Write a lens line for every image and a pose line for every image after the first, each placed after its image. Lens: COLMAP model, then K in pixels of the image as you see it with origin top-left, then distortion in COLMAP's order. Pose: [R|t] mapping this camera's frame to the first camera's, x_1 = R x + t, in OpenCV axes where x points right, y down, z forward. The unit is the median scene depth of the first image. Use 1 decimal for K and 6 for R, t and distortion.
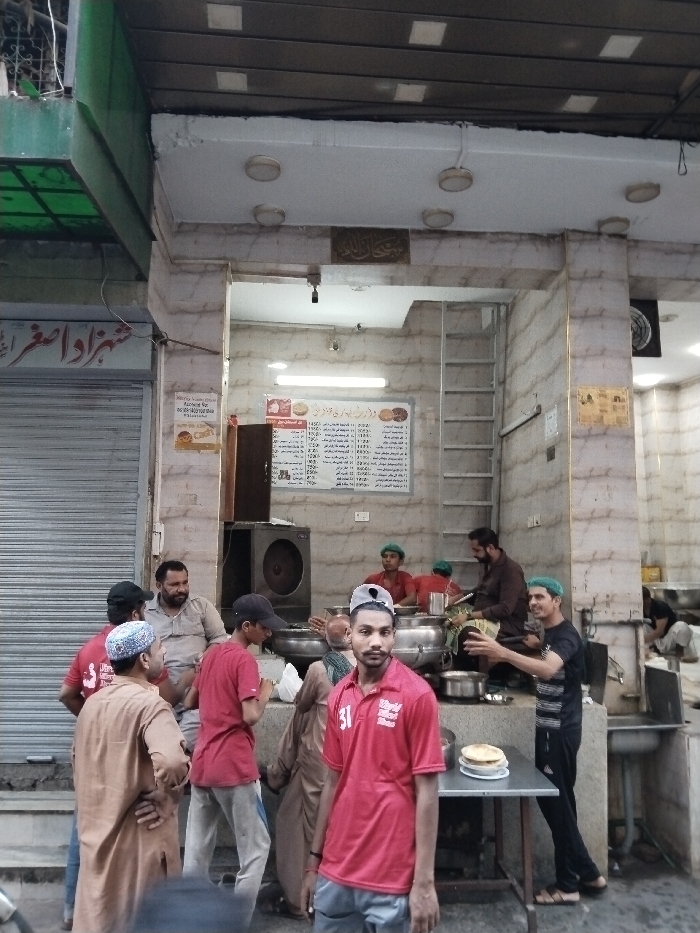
lens RADIAL K [[706.9, 0, 349.7], [0, 706.9, 464.9], [0, 0, 1]] dist [-0.012267, -0.005482]
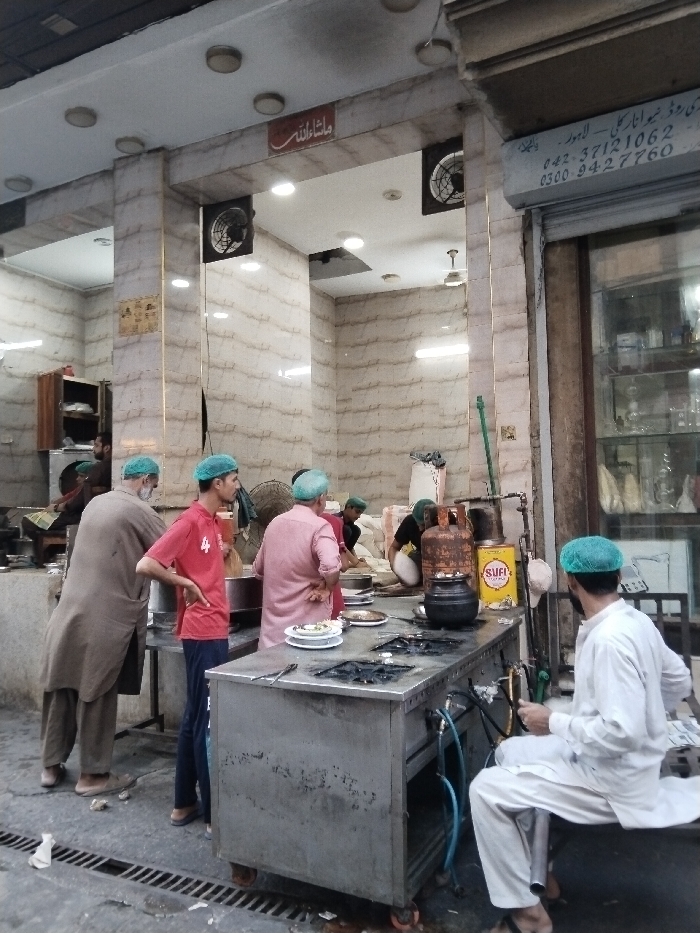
lens RADIAL K [[706.9, 0, 348.2], [0, 706.9, 466.9], [0, 0, 1]] dist [-0.012267, -0.005482]
pose [[0.847615, -0.050865, -0.528168, 1.192932], [0.086462, 0.995331, 0.042901, 0.129790], [0.523520, -0.082030, 0.848055, 0.225054]]
